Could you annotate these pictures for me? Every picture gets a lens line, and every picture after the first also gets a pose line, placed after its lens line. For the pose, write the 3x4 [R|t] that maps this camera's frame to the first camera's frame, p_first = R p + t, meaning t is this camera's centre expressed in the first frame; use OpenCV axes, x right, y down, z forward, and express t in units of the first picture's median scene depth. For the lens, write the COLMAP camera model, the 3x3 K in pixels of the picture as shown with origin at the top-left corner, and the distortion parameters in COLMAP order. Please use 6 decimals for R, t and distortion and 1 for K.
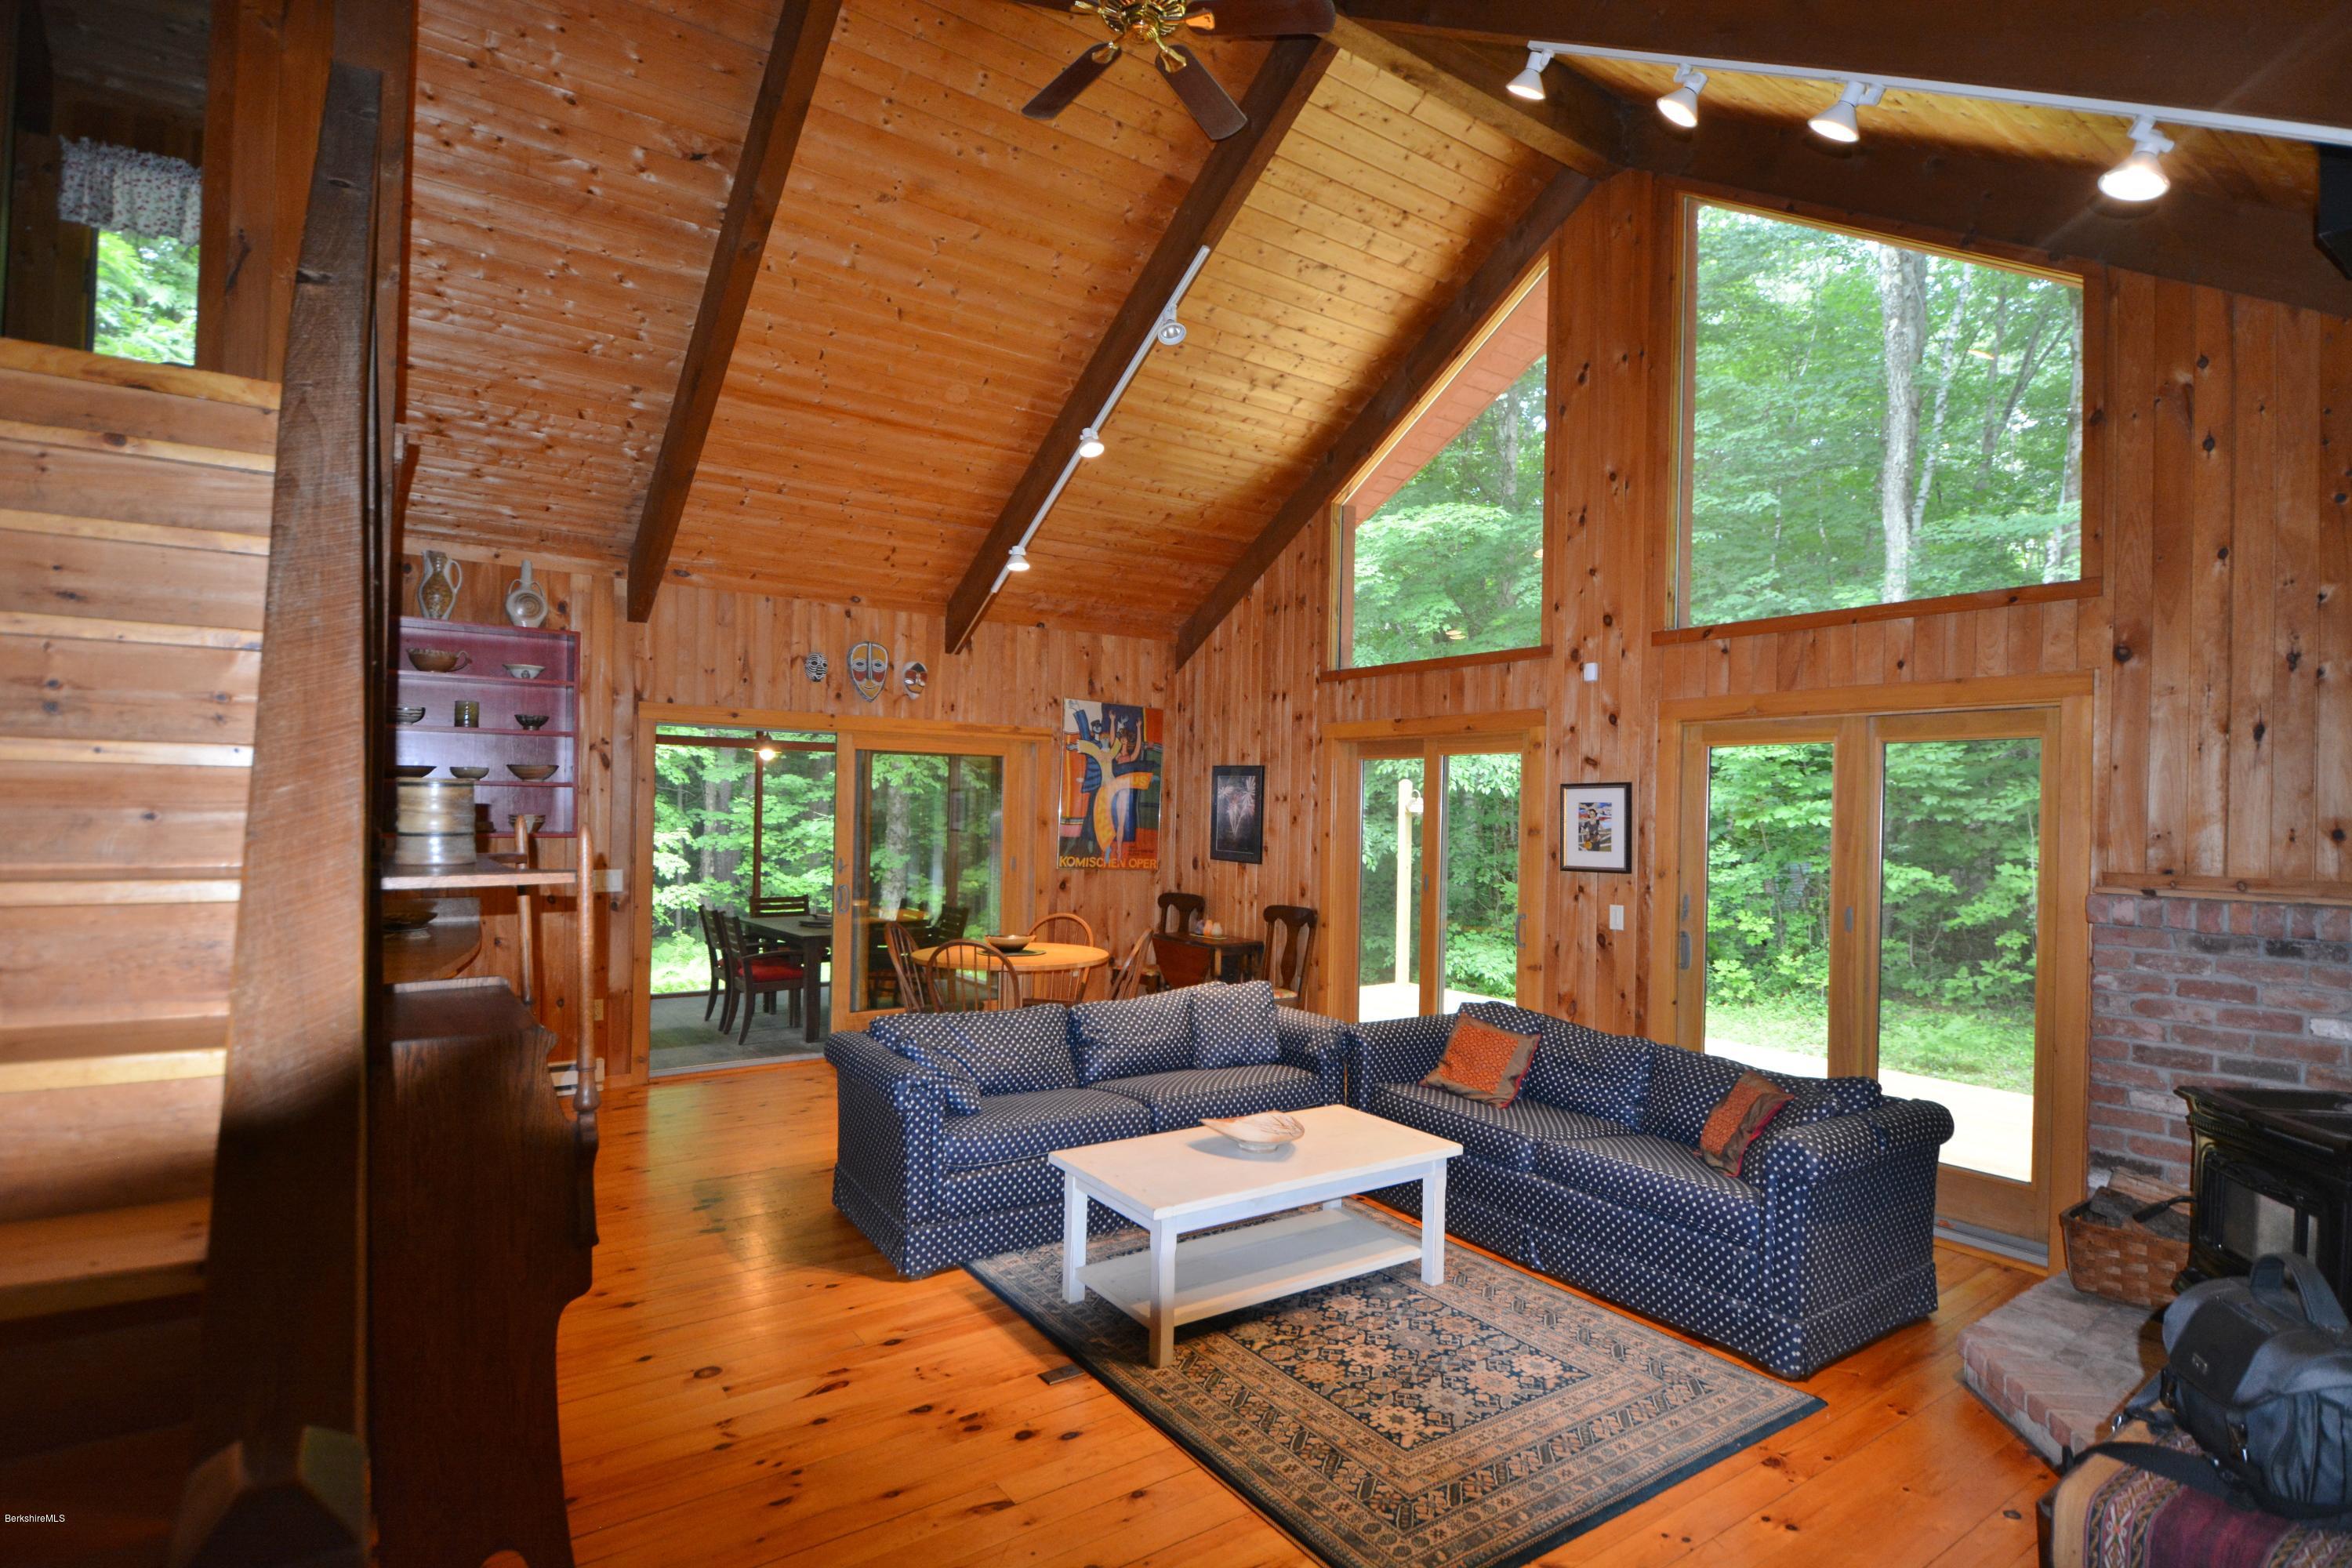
lens RADIAL K [[1164.5, 0, 1190.7], [0, 1164.5, 794.5], [0, 0, 1]] dist [0.018122, -0.025128]
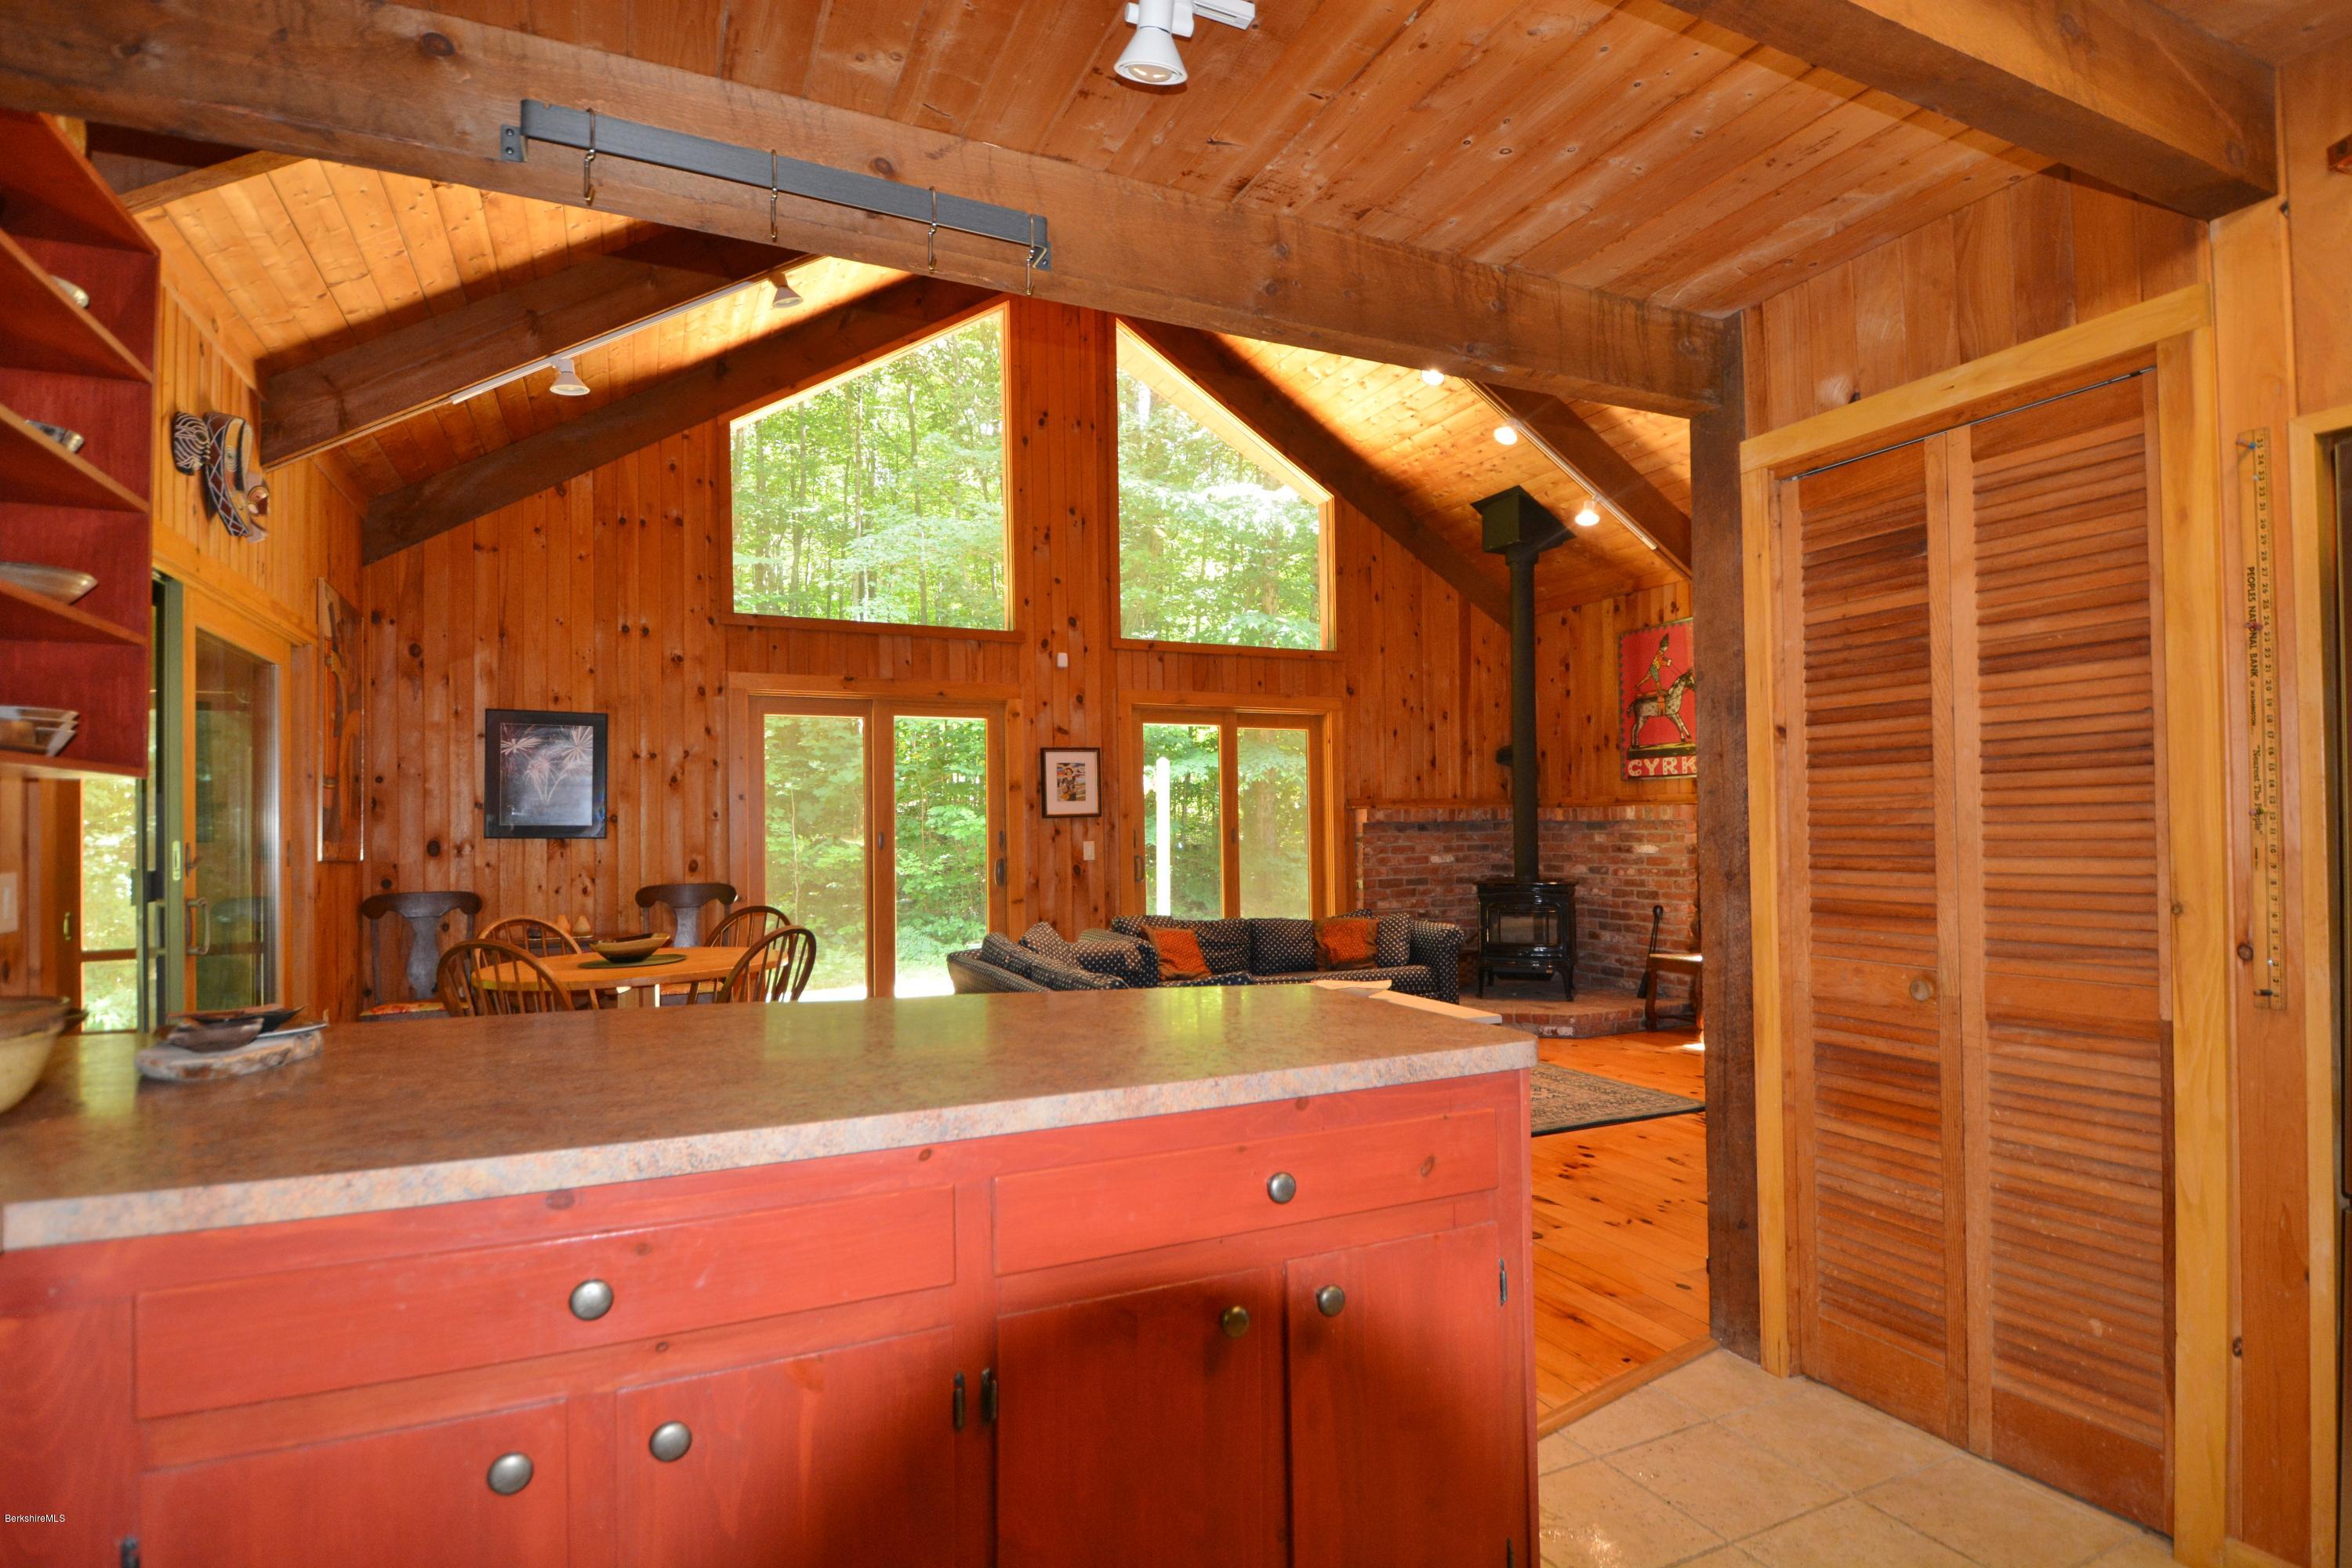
lens RADIAL K [[1164.5, 0, 1190.7], [0, 1164.5, 794.5], [0, 0, 1]] dist [0.018122, -0.025128]
pose [[0.183282, 0.002863, 0.983056, -0.885550], [0.002135, 0.999992, -0.003311, 0.045908], [-0.983058, 0.002706, 0.183274, 0.639973]]
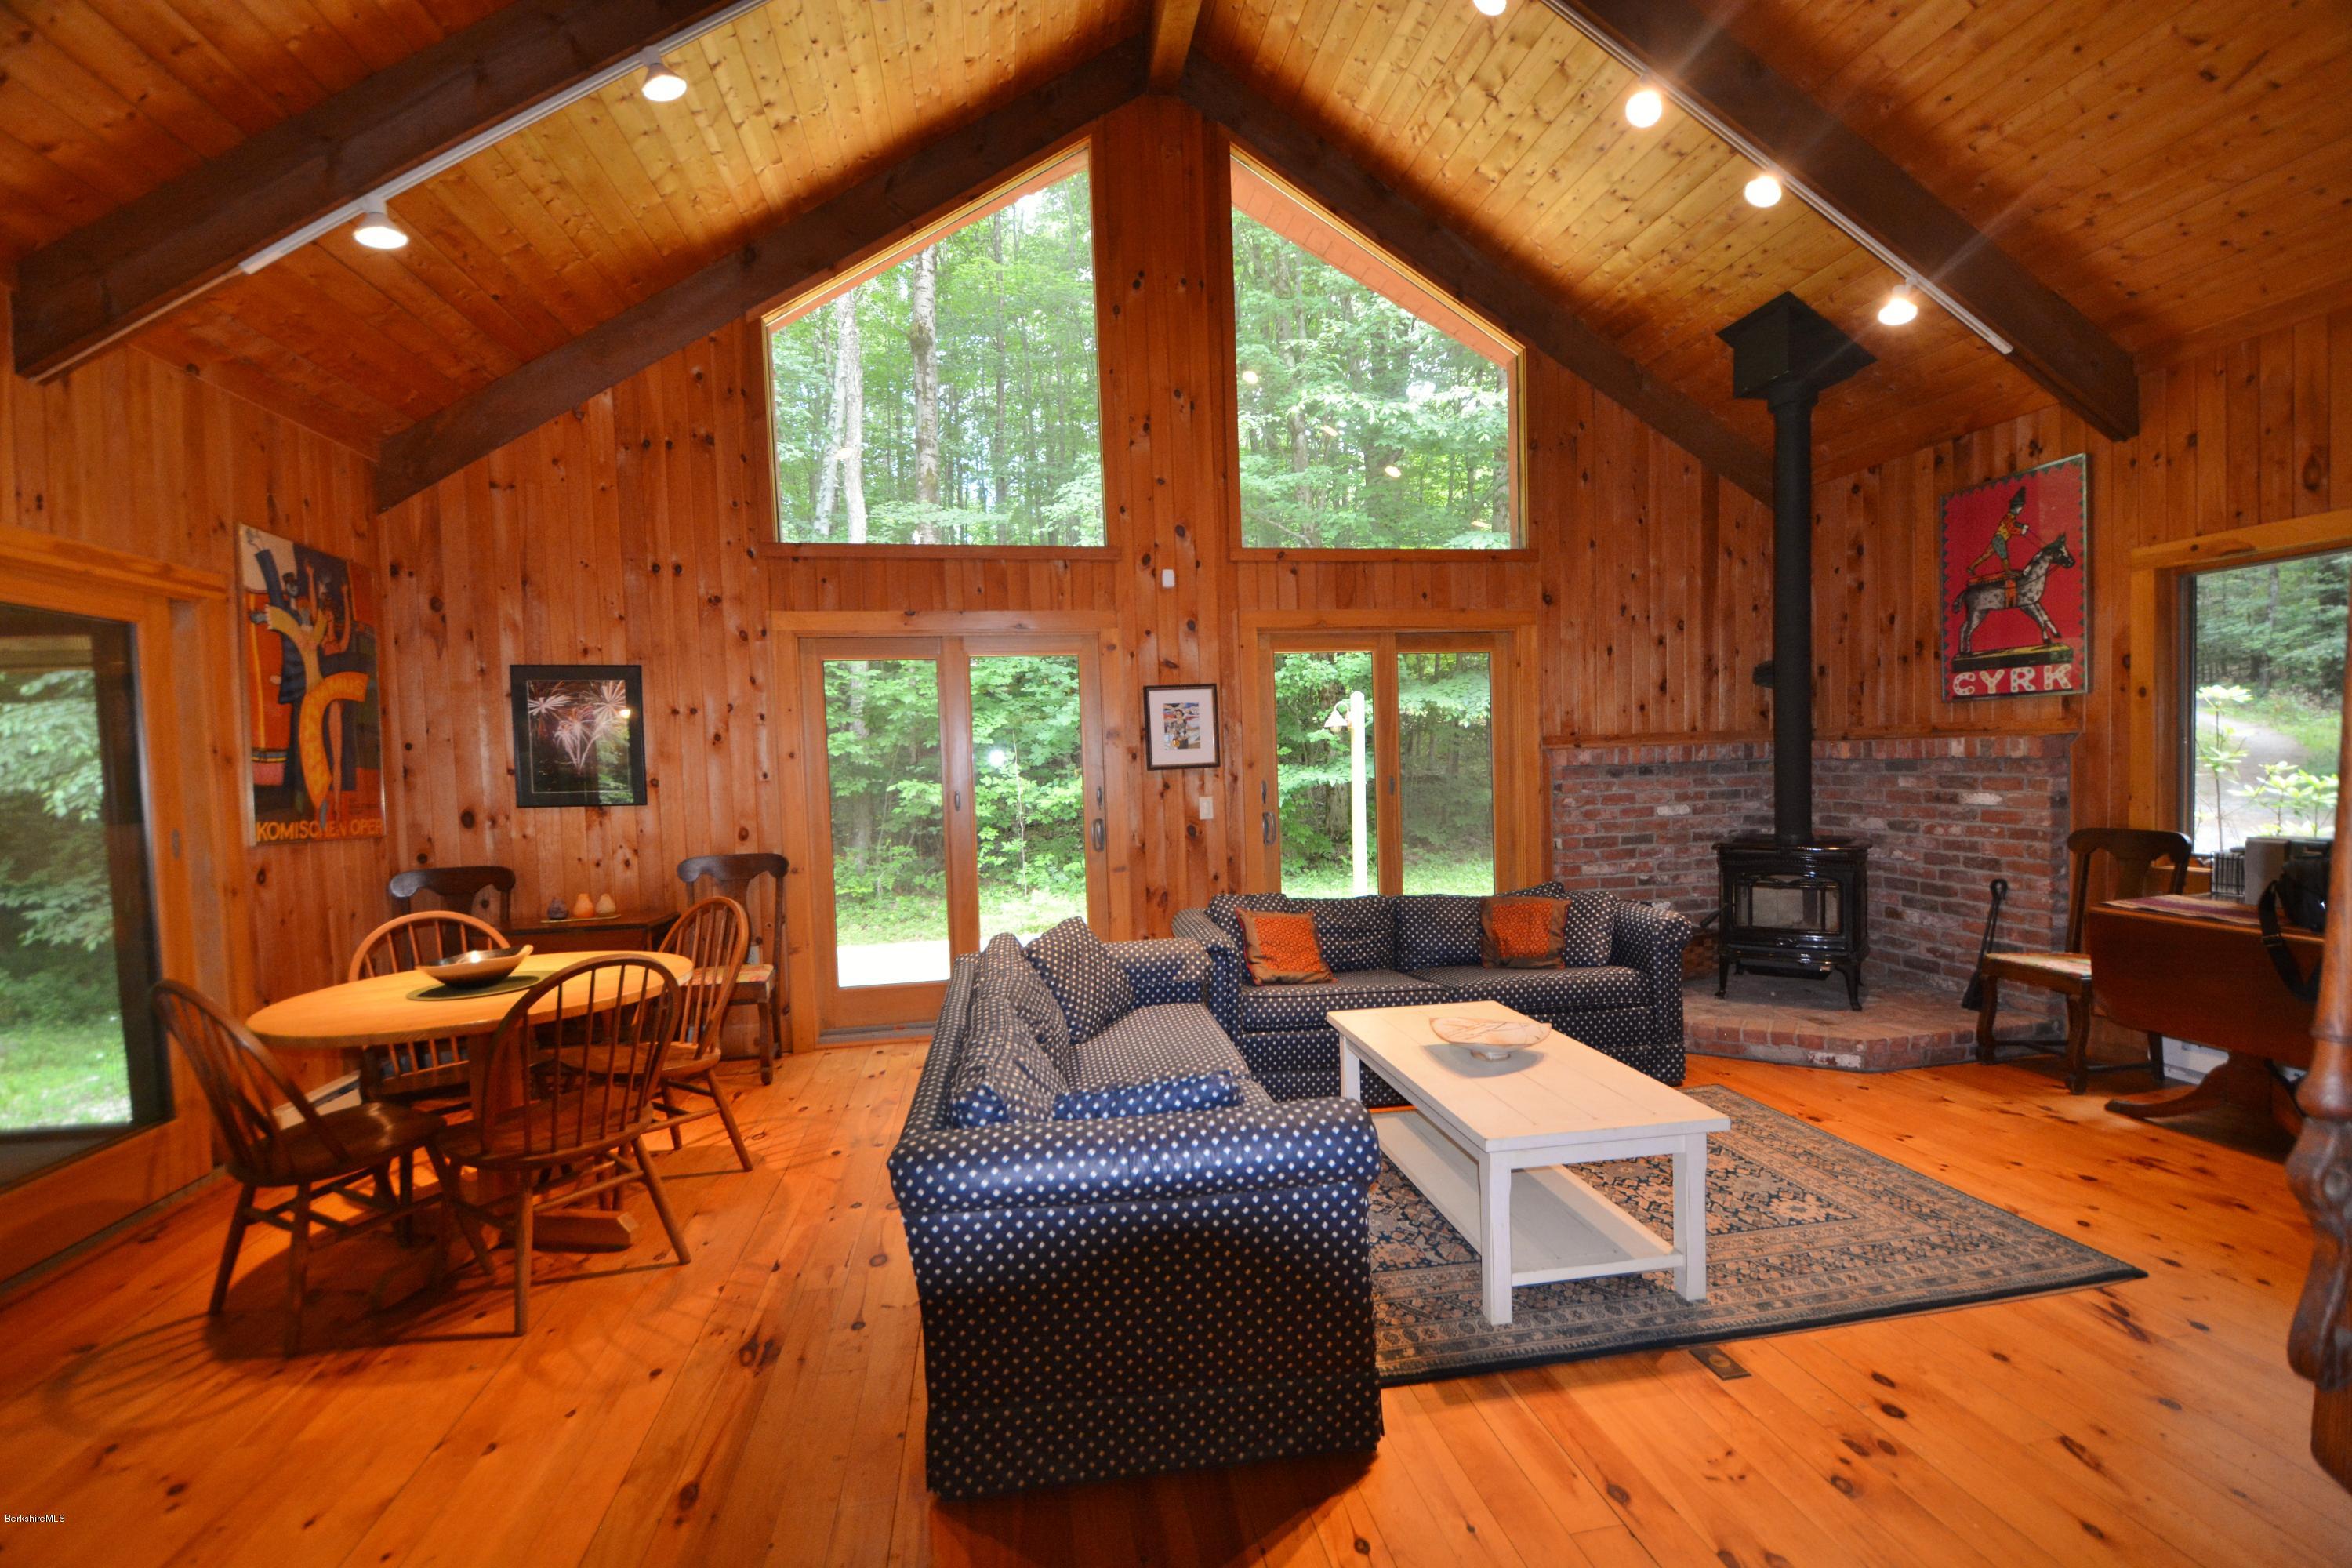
lens RADIAL K [[1026.7, 0, 1186.5], [0, 1026.7, 802.3], [0, 0, 1]] dist [0.020754, -0.027327]
pose [[0.428420, -0.072142, 0.900695, -0.502037], [0.027261, 0.997386, 0.066919, 0.034625], [-0.903168, -0.004116, 0.429267, 0.595778]]
